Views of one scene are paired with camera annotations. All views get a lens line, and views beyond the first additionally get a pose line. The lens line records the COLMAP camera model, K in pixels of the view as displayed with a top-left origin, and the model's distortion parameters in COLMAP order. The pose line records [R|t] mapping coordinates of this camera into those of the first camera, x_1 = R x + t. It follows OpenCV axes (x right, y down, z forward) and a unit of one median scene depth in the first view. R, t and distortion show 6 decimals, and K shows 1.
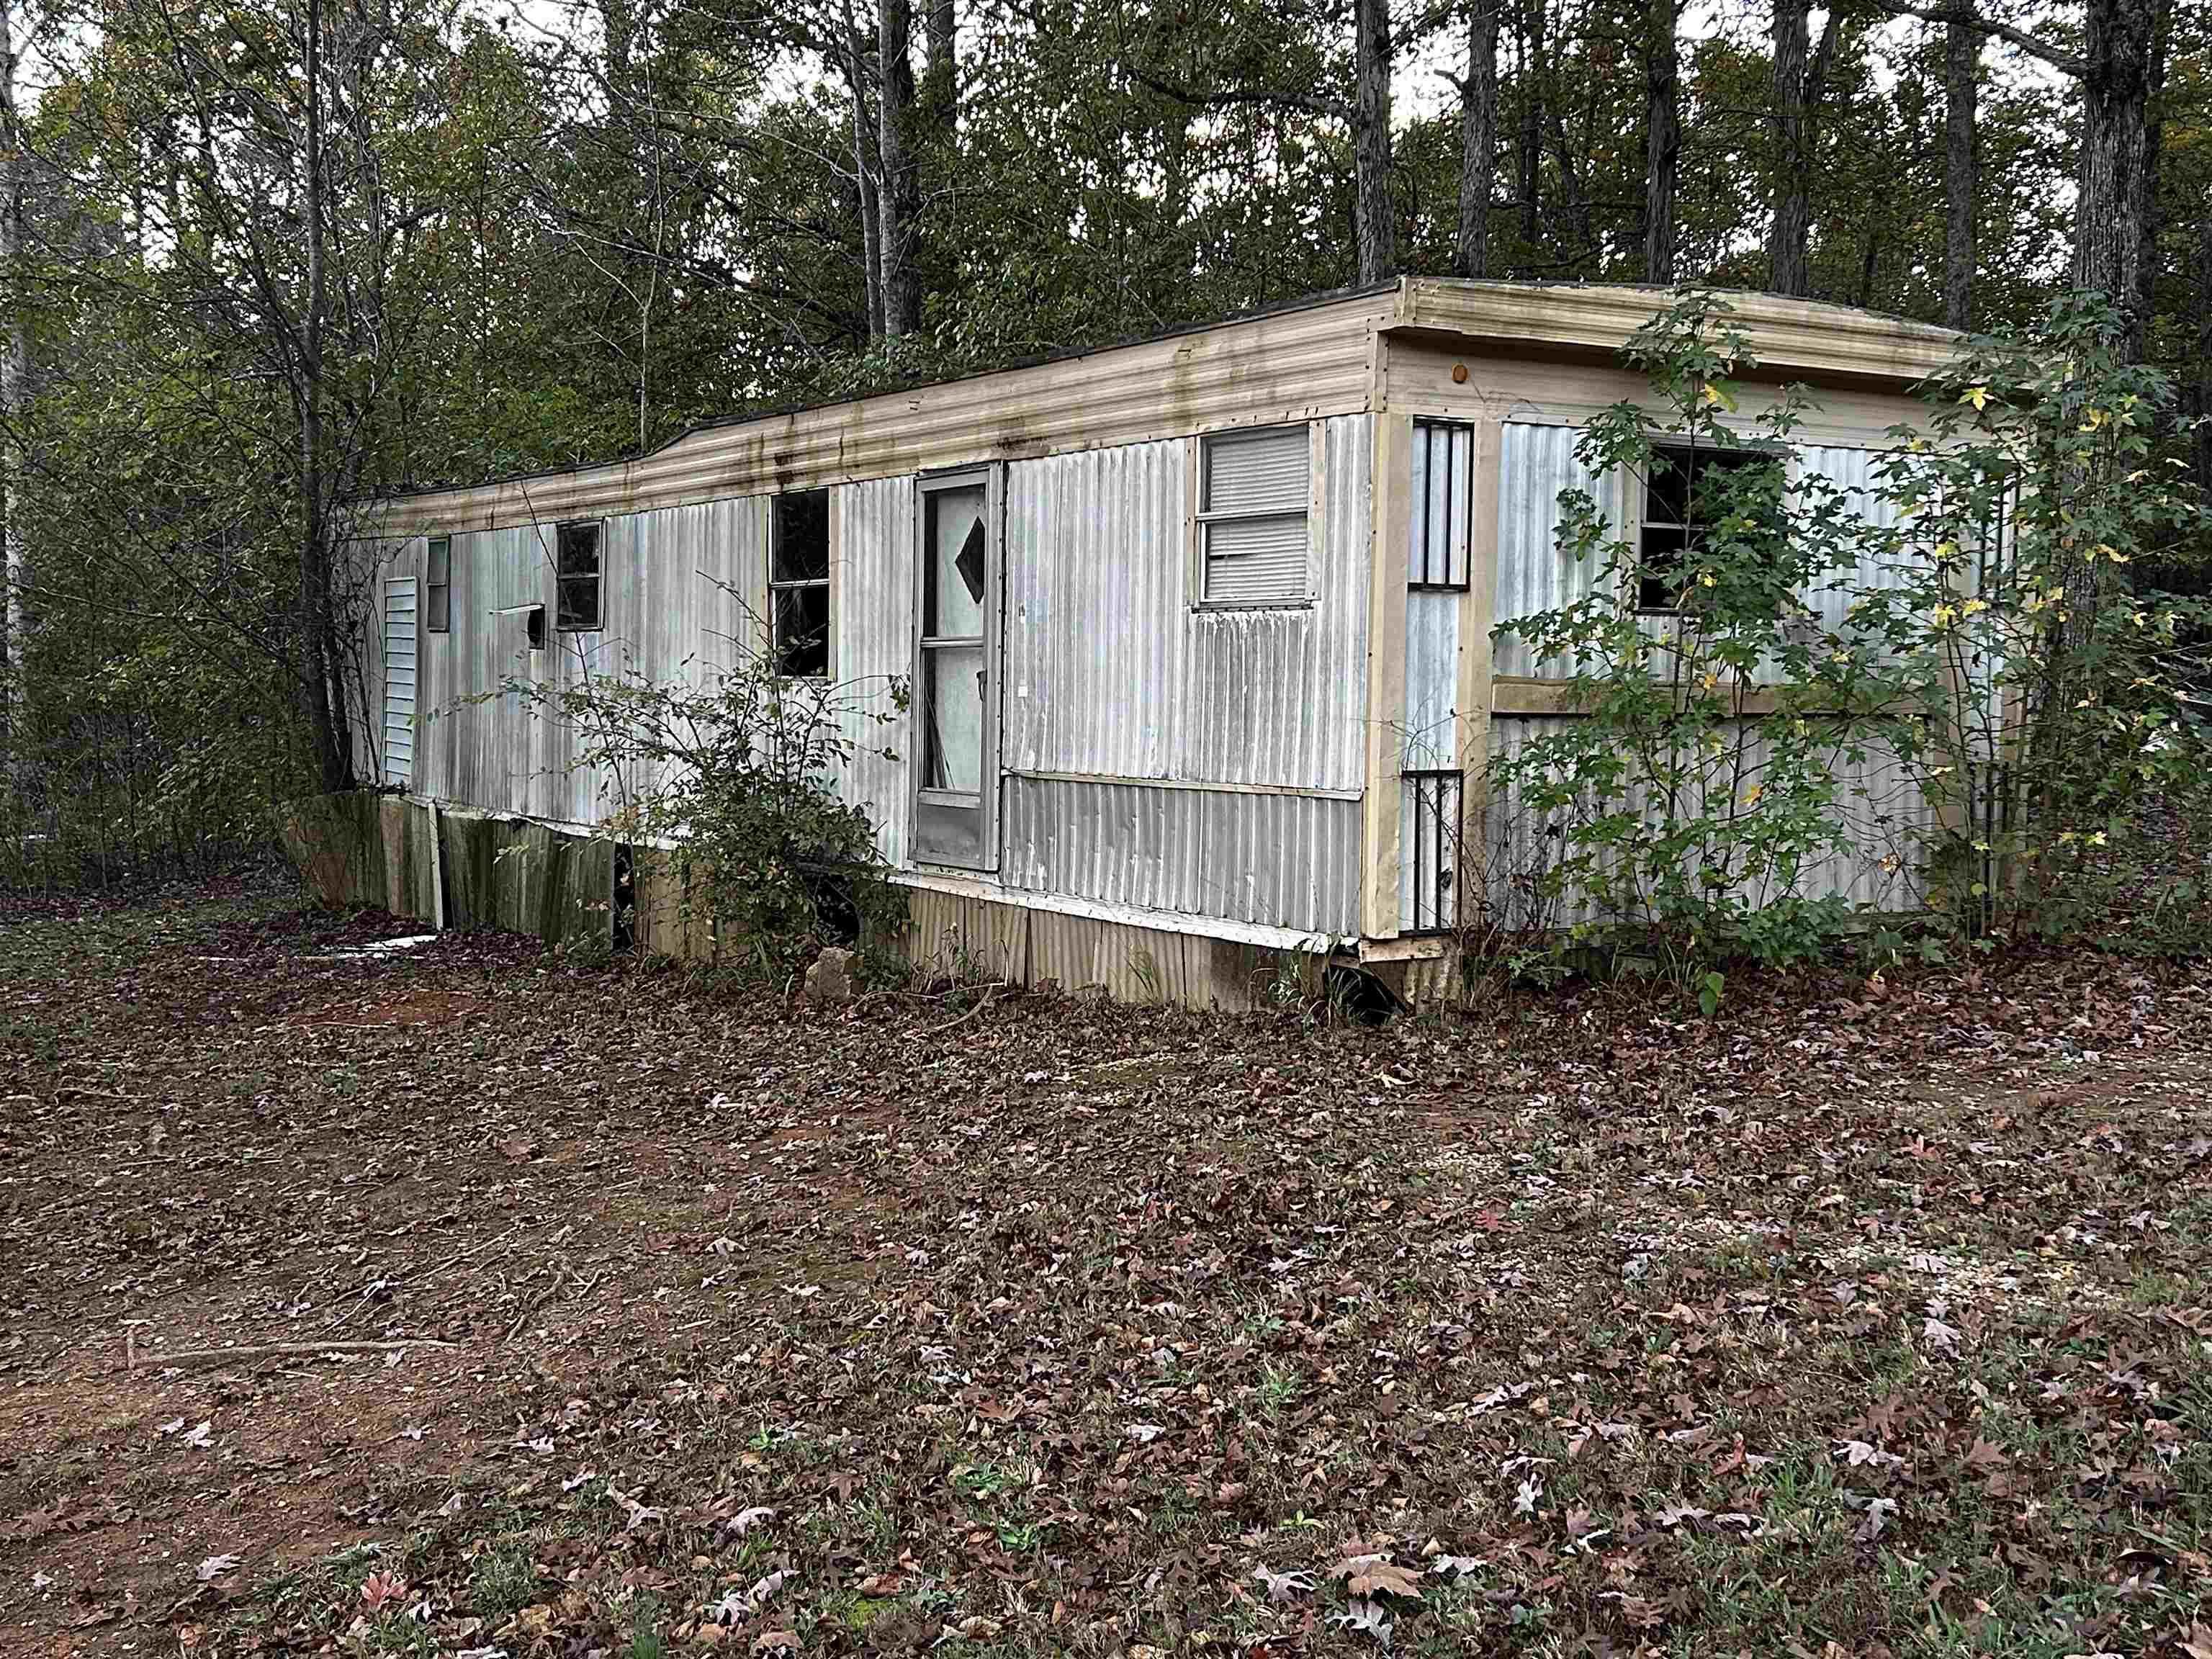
lens RADIAL K [[2520.4, 0, 1105.8], [0, 2520.4, 828.6], [0, 0, 1]] dist [0.094453, 0.000000]
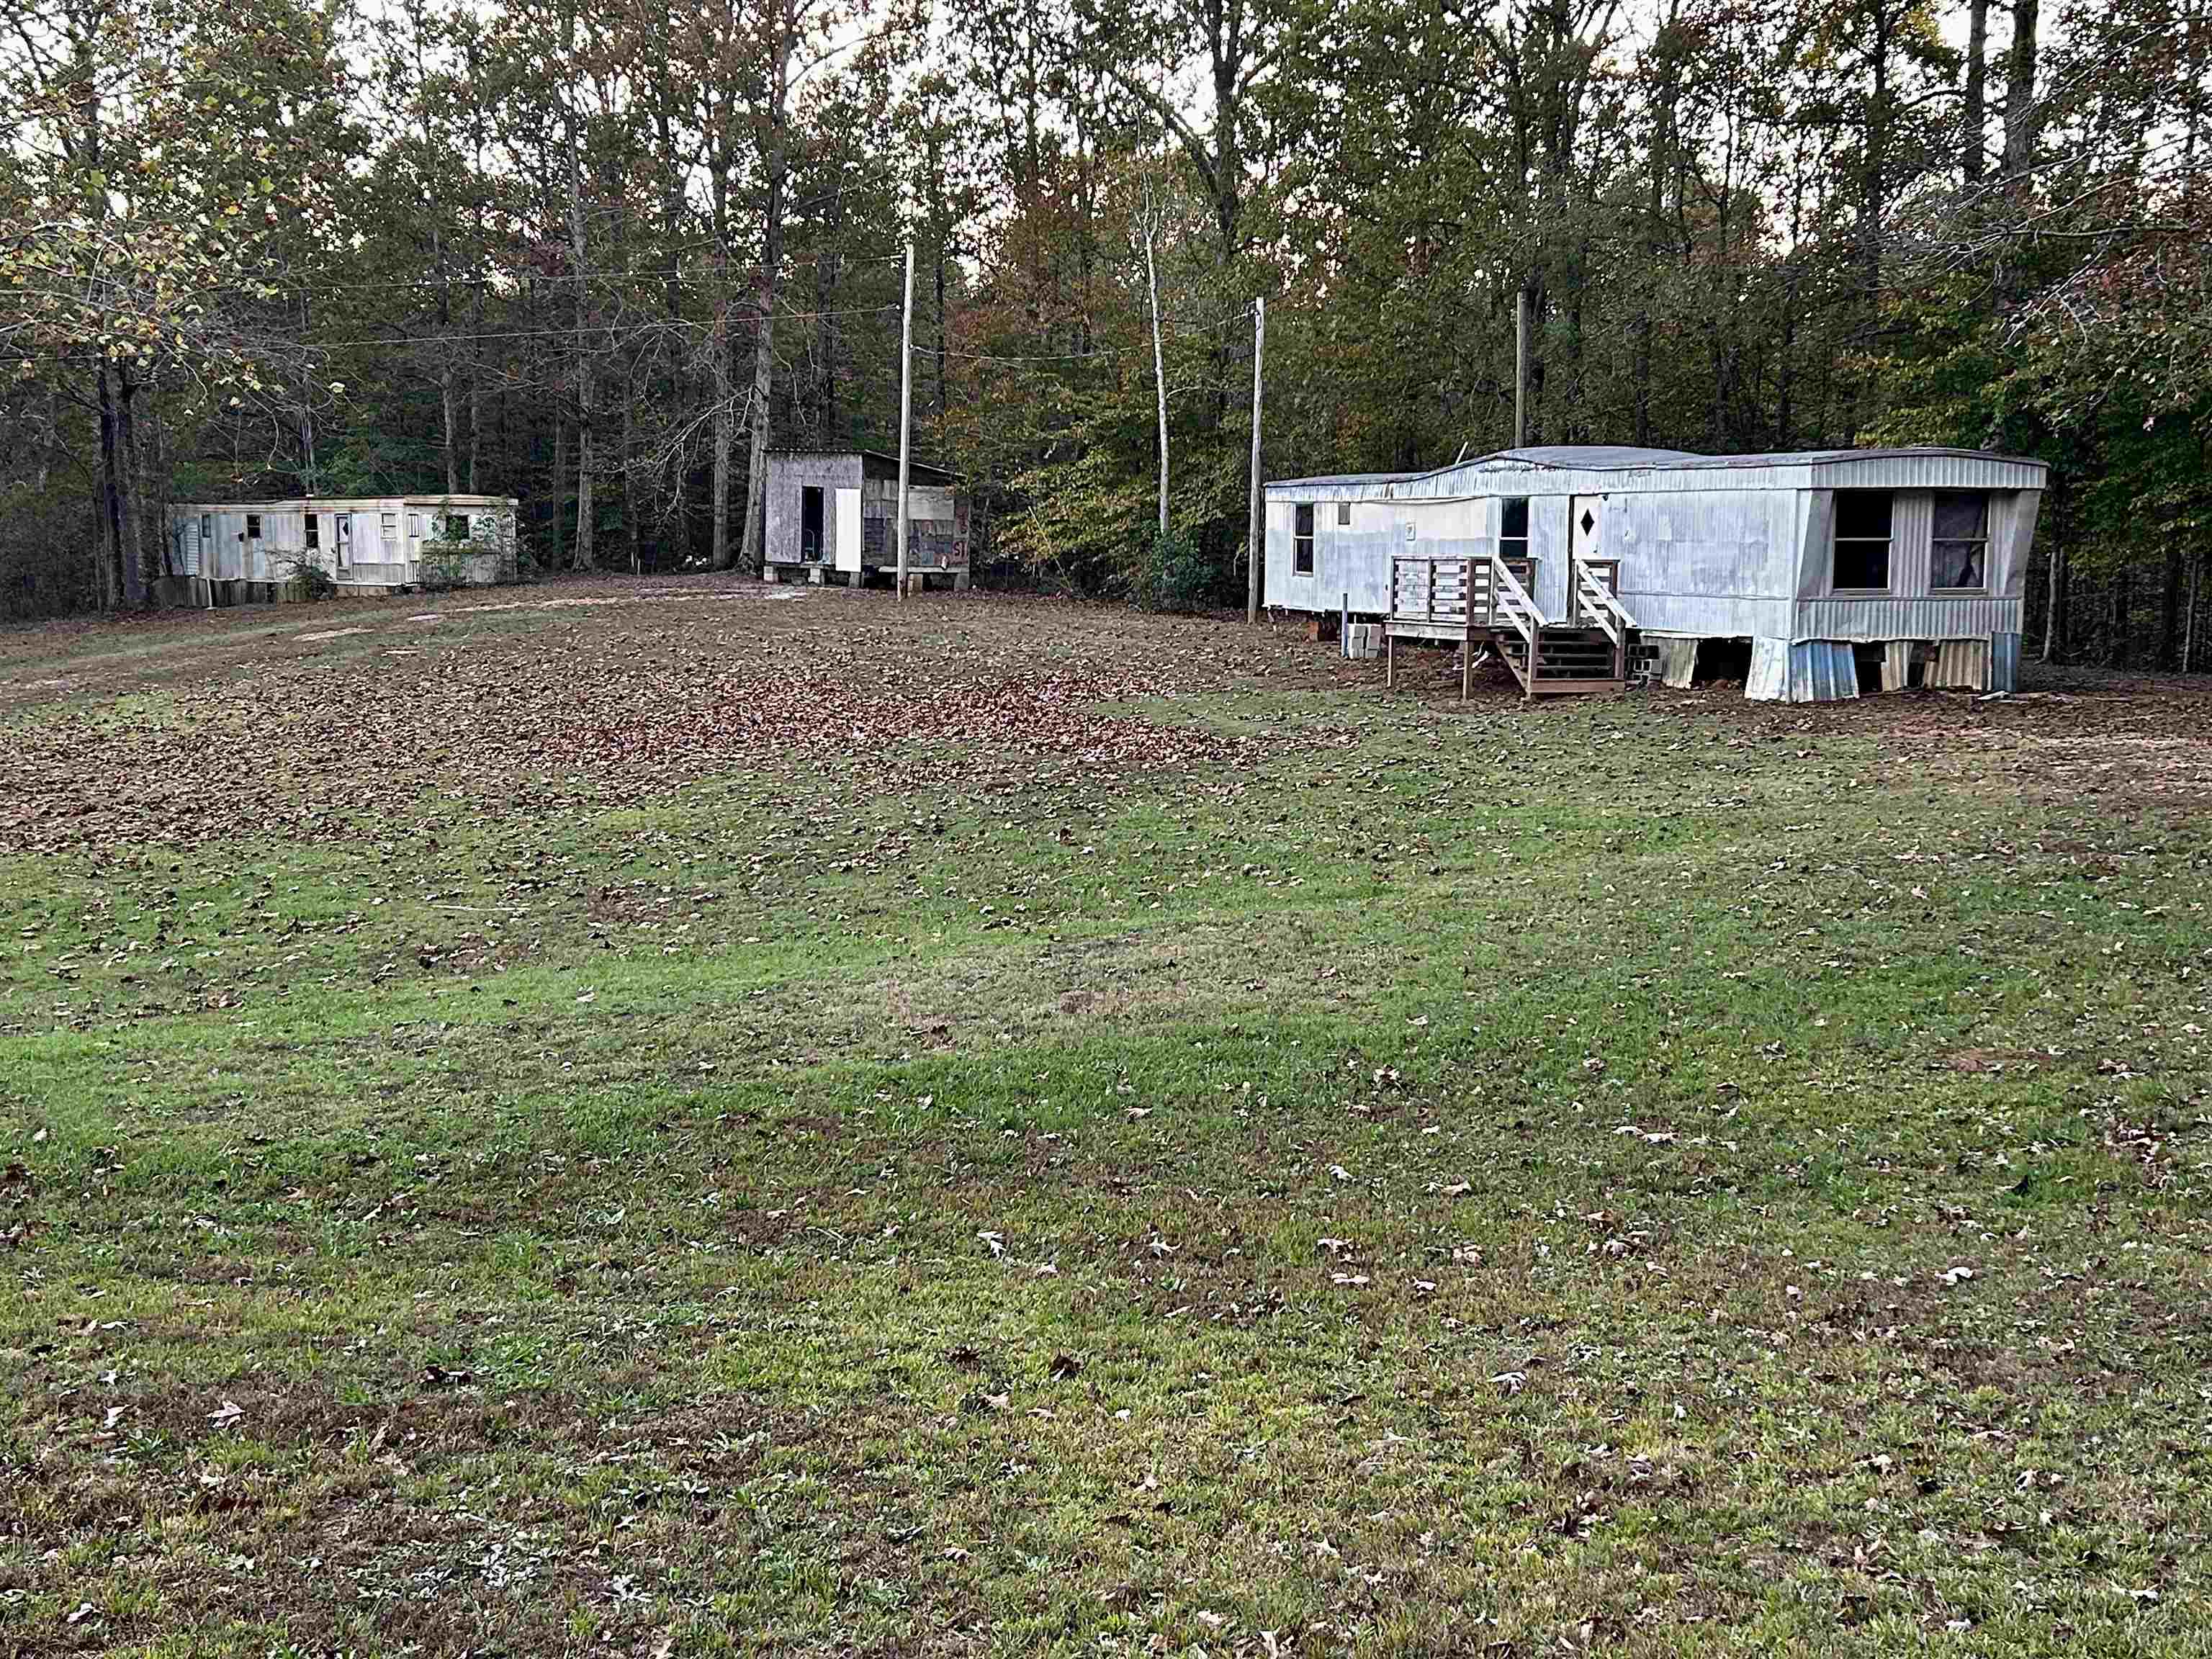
lens RADIAL K [[2520.4, 0, 1108.6], [0, 2520.4, 828.2], [0, 0, 1]] dist [0.094453, 0.000000]
pose [[0.966411, -0.032205, 0.254975, 0.131514], [0.020064, 0.998544, 0.050074, 0.332044], [-0.256216, -0.043276, 0.965650, -5.229208]]
